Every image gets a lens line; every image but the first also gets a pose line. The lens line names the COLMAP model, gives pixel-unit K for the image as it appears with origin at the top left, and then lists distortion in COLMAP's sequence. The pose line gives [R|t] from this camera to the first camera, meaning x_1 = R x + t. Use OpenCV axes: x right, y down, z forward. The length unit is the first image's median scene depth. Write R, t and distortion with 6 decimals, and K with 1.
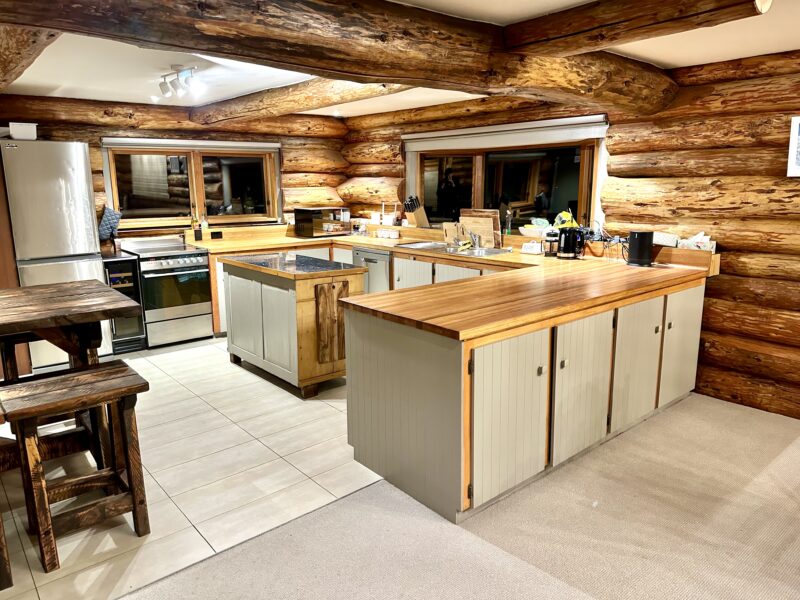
lens RADIAL K [[564.4, 0, 400.0], [0, 564.4, 300.0], [0, 0, 1]] dist [0.087755, -0.119583]
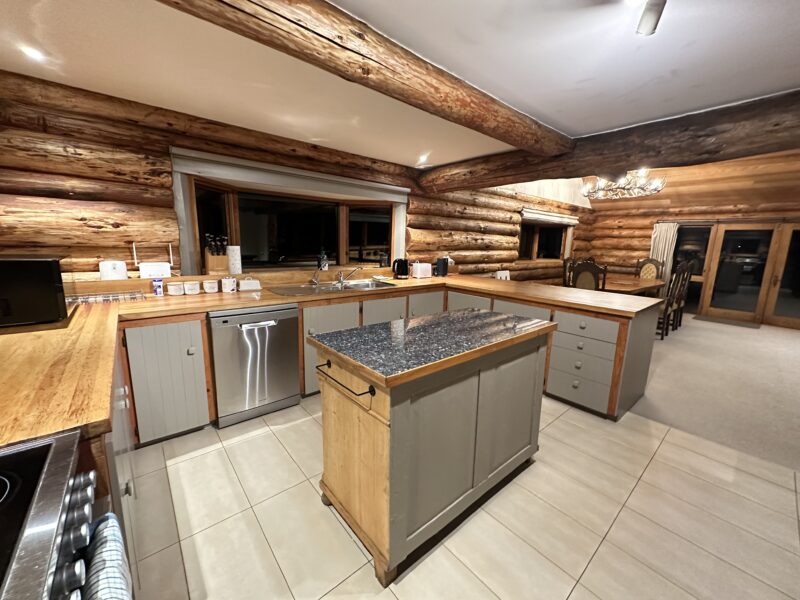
lens RADIAL K [[315.5, 0, 400.0], [0, 315.5, 300.0], [0, 0, 1]] dist [-0.000155, 0.000079]
pose [[0.006833, -0.180081, 0.983628, -0.502928], [0.173124, 0.969010, 0.176202, -0.156152], [-0.984876, 0.169085, 0.037797, 0.905643]]
